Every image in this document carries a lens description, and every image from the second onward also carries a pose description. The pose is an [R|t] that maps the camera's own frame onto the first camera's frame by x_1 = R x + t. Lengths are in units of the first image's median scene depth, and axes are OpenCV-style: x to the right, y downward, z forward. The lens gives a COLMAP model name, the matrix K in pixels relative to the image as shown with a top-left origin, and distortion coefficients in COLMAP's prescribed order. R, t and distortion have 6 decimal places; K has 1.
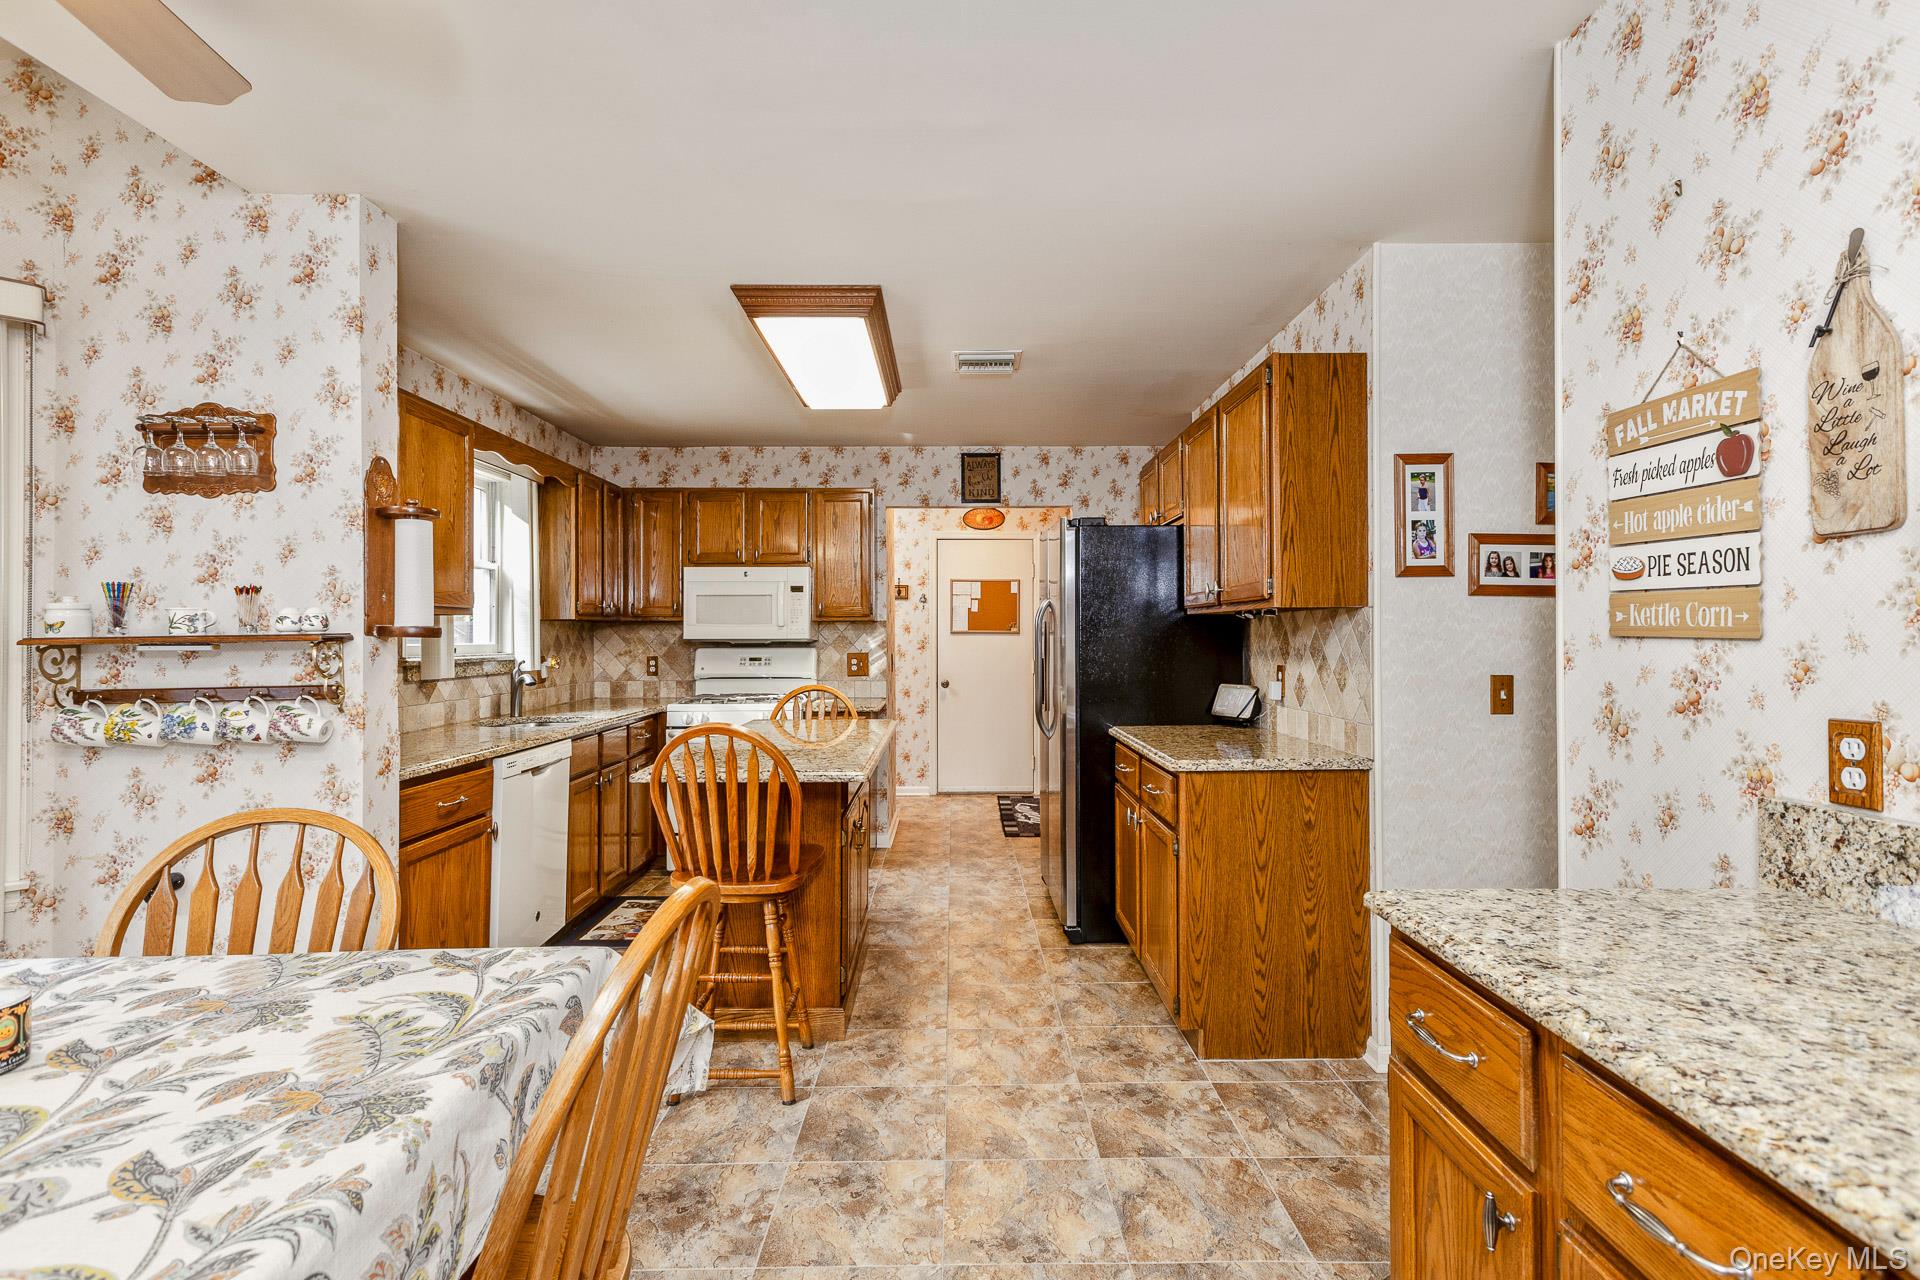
lens RADIAL K [[923.4, 0, 970.6], [0, 923.4, 638.6], [0, 0, 1]] dist [0.021339, -0.004357]
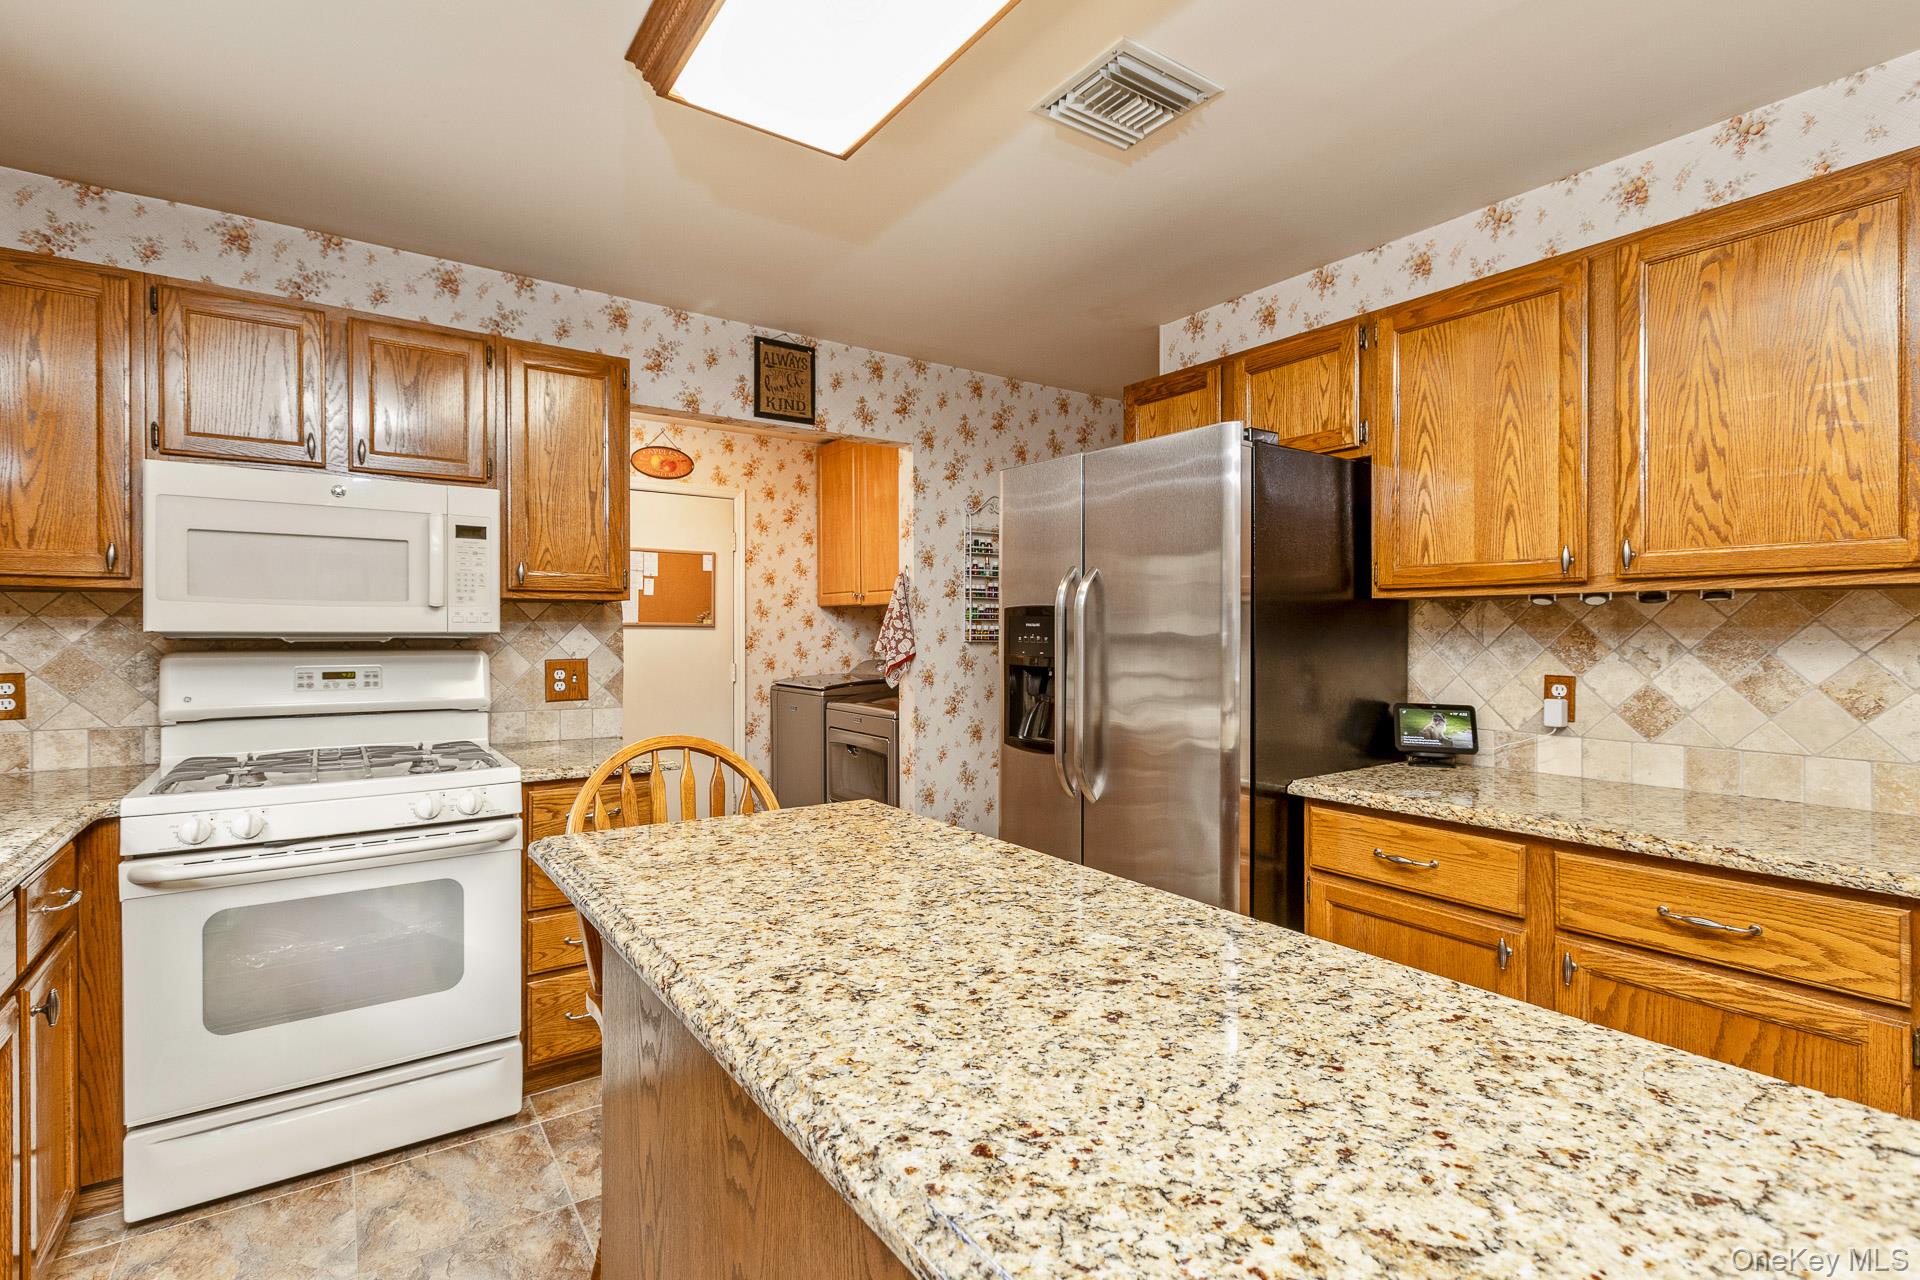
lens RADIAL K [[845.5, 0, 1016.7], [0, 845.5, 647.6], [0, 0, 1]] dist [-0.000110, 0.001256]
pose [[0.803852, -0.008310, 0.594771, -0.418392], [-0.002032, 0.999858, 0.016715, -0.000350], [-0.594826, -0.014645, 0.803721, 0.869688]]
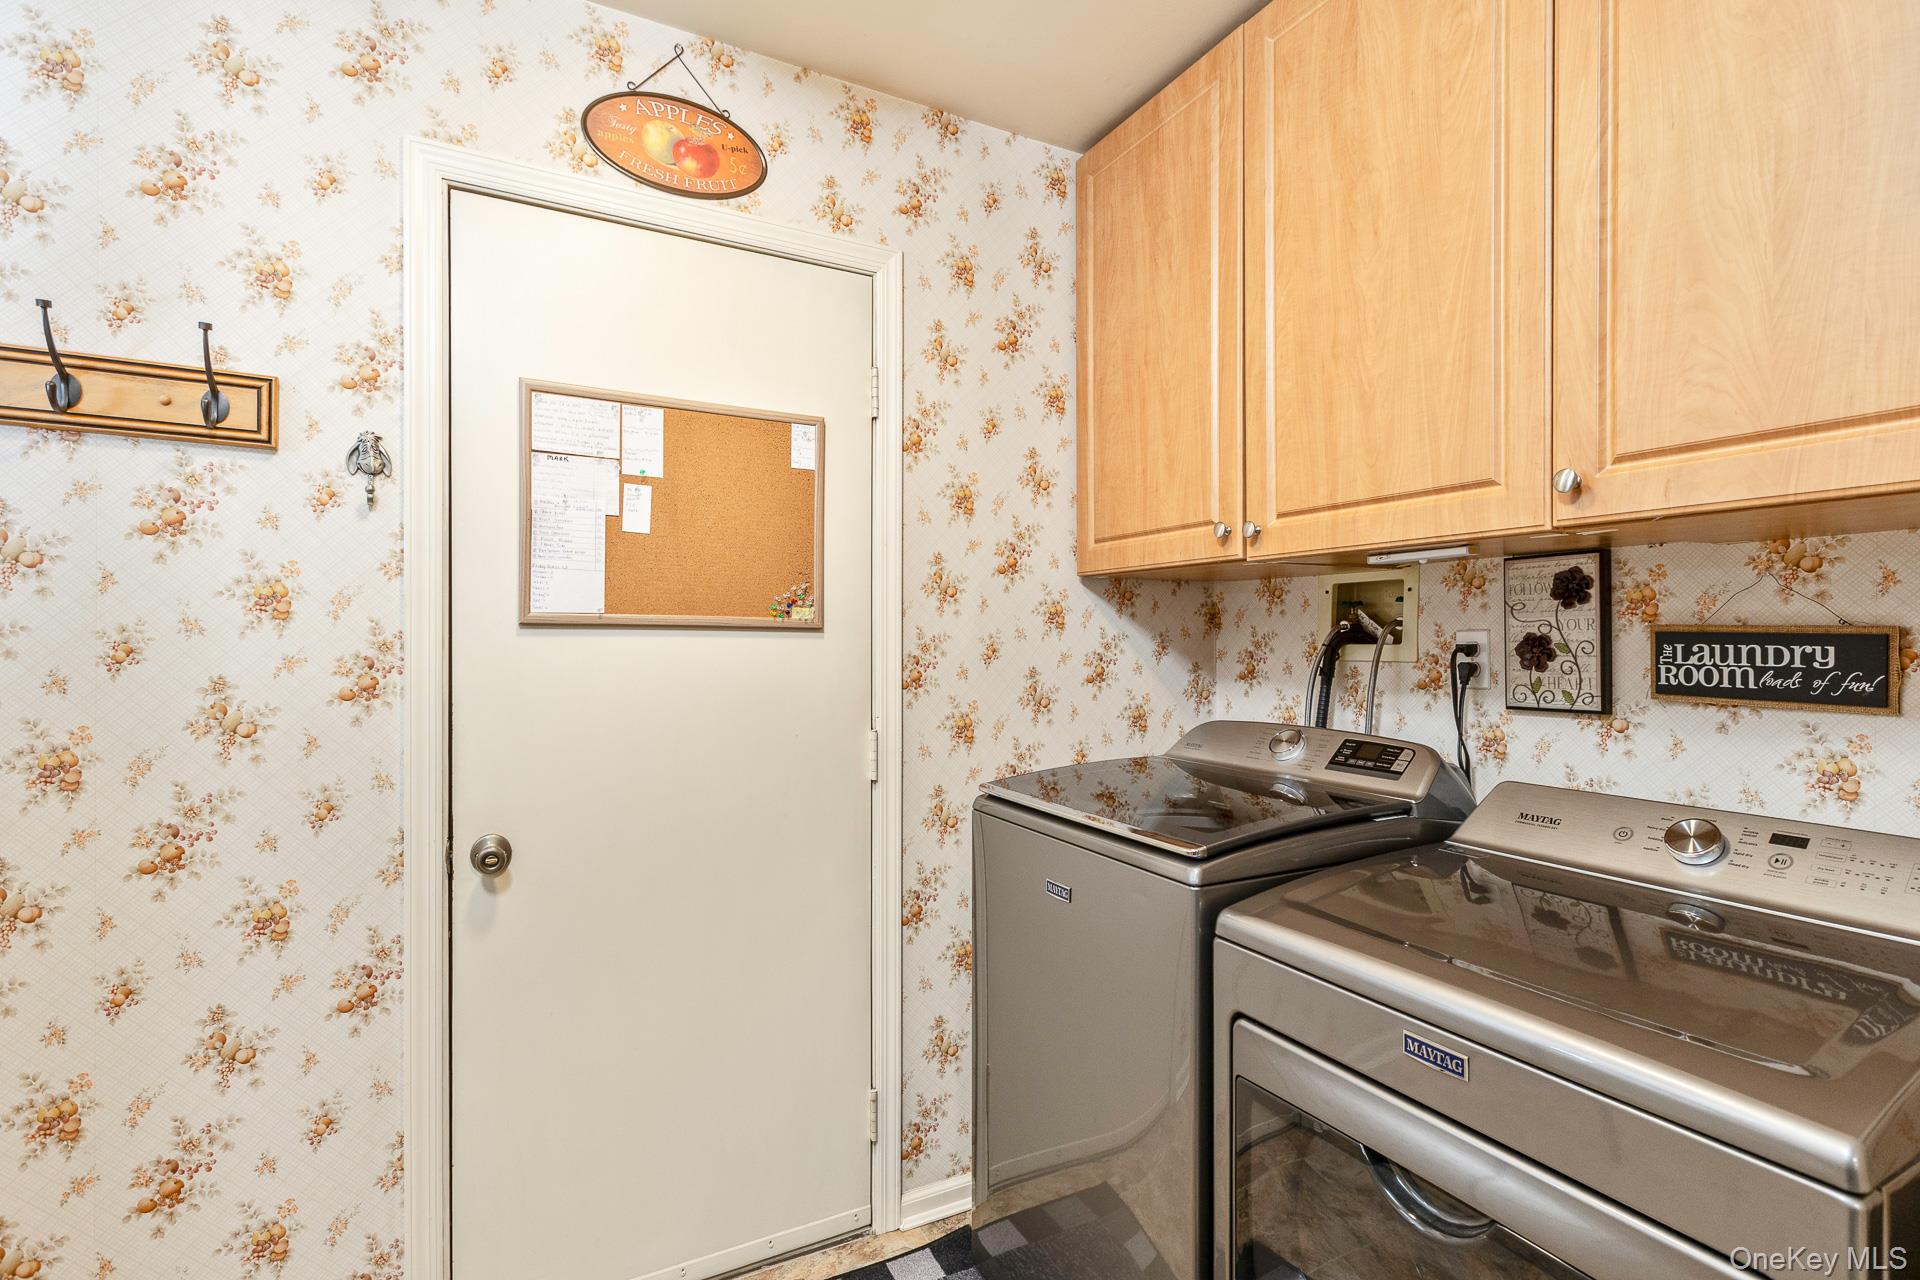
lens RADIAL K [[845.5, 0, 969.2], [0, 845.5, 636.7], [0, 0, 1]] dist [-0.000110, 0.001256]
pose [[0.881355, 0.004732, 0.472432, -0.060394], [0.003987, 0.999840, -0.017453, 0.004429], [-0.472439, 0.017266, 0.881194, 2.109900]]
